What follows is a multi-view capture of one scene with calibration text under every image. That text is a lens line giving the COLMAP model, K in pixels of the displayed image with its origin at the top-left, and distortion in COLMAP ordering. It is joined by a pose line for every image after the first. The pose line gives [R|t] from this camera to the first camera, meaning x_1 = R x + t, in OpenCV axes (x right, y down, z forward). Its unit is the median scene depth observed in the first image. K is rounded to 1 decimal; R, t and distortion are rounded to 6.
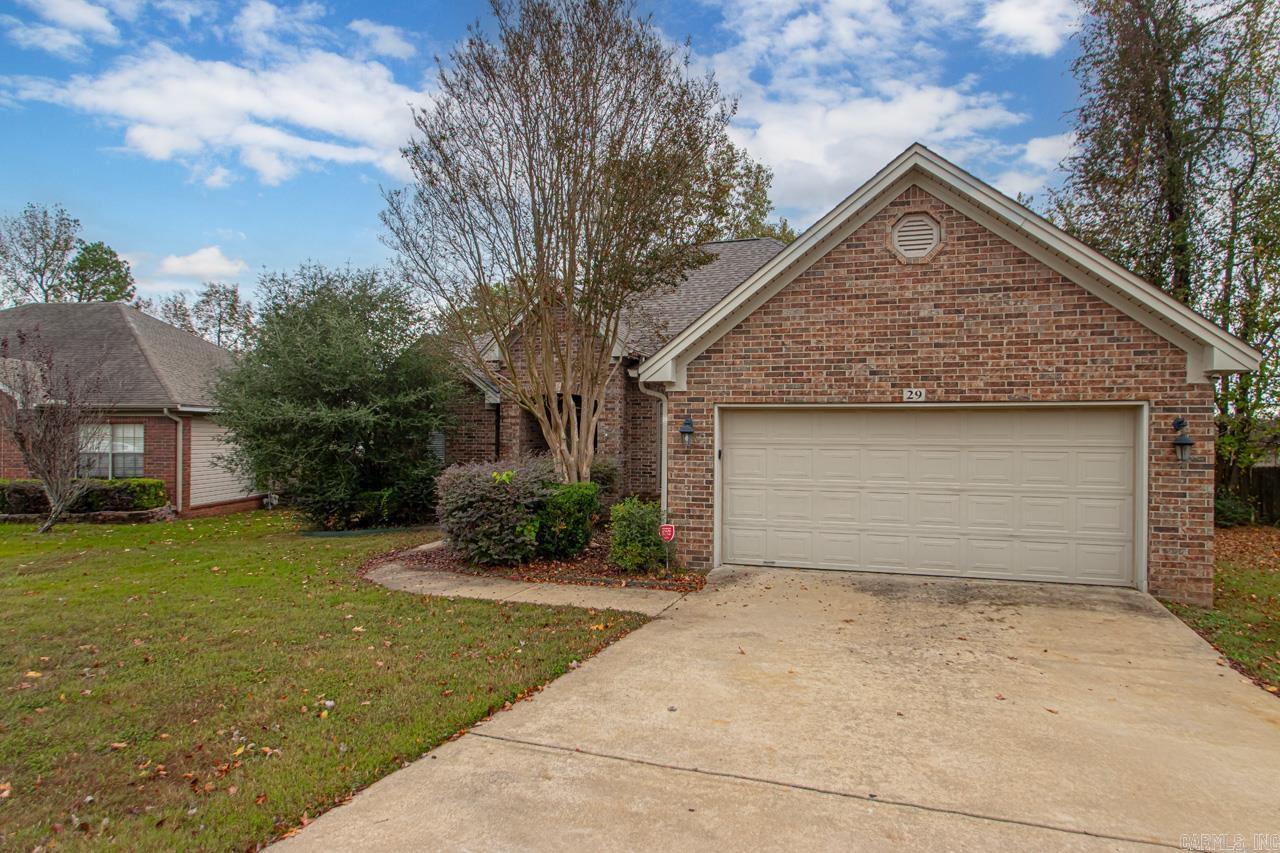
lens RADIAL K [[680.5, 0, 604.3], [0, 680.5, 335.1], [0, 0, 1]] dist [-0.000759, -0.002710]
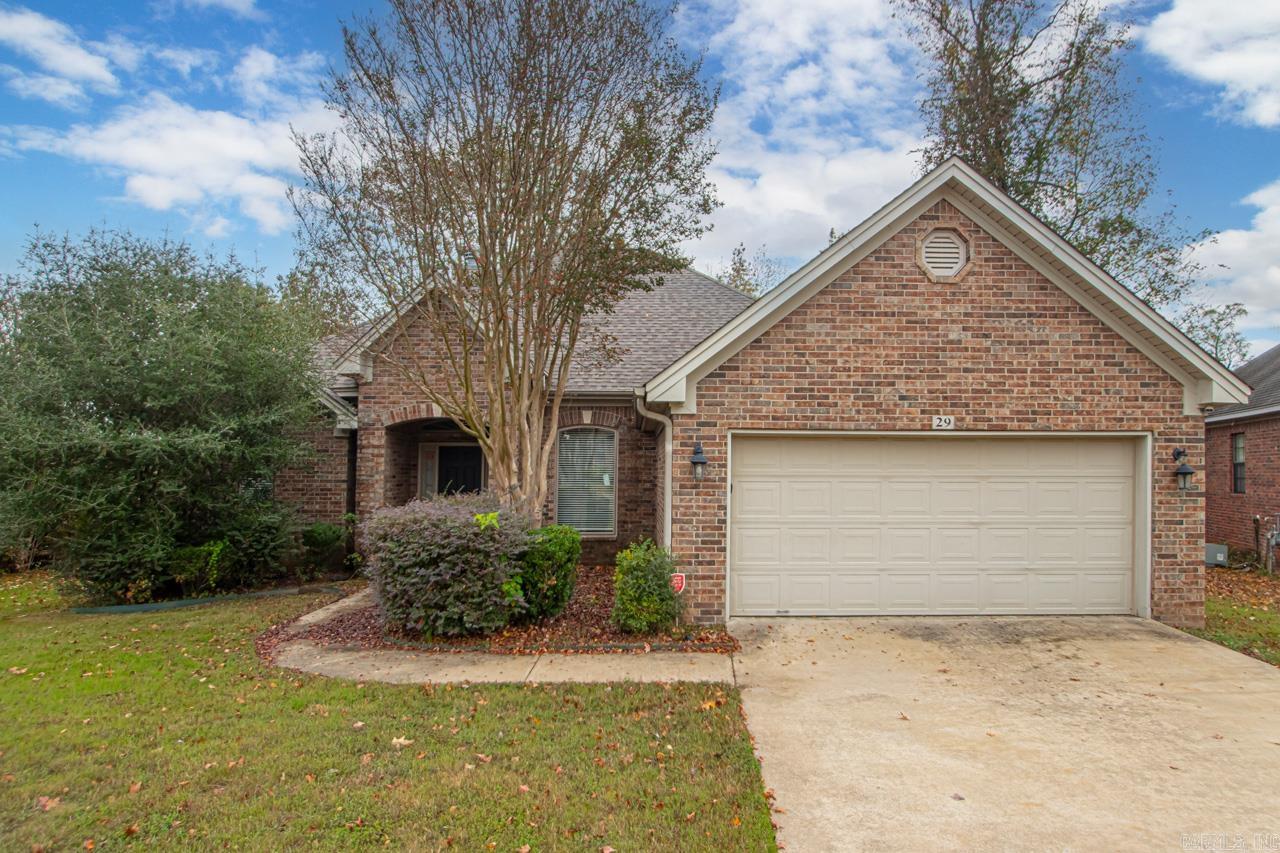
lens RADIAL K [[775.2, 0, 622.2], [0, 775.2, 354.8], [0, 0, 1]] dist [0.000560, -0.009035]
pose [[0.948723, 0.044478, 0.312962, -0.296462], [-0.043065, 0.999007, -0.011429, 0.025880], [-0.313160, -0.002635, 0.949697, 0.126728]]
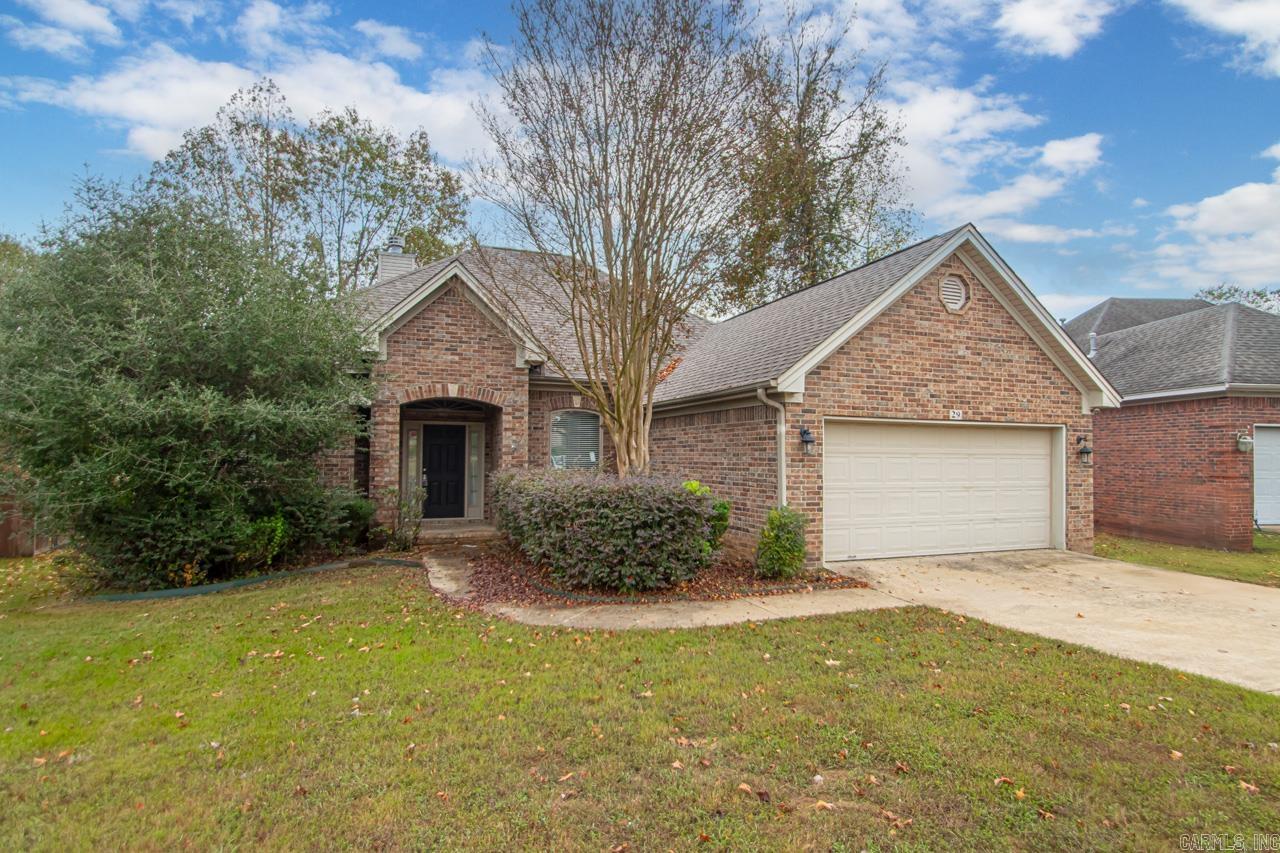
lens RADIAL K [[679.2, 0, 652.0], [0, 679.2, 347.0], [0, 0, 1]] dist [0.007193, -0.001025]
pose [[0.777858, 0.098749, 0.620633, -0.802975], [-0.094642, 0.994721, -0.039652, 0.065200], [-0.621273, -0.027894, 0.783098, 0.344760]]
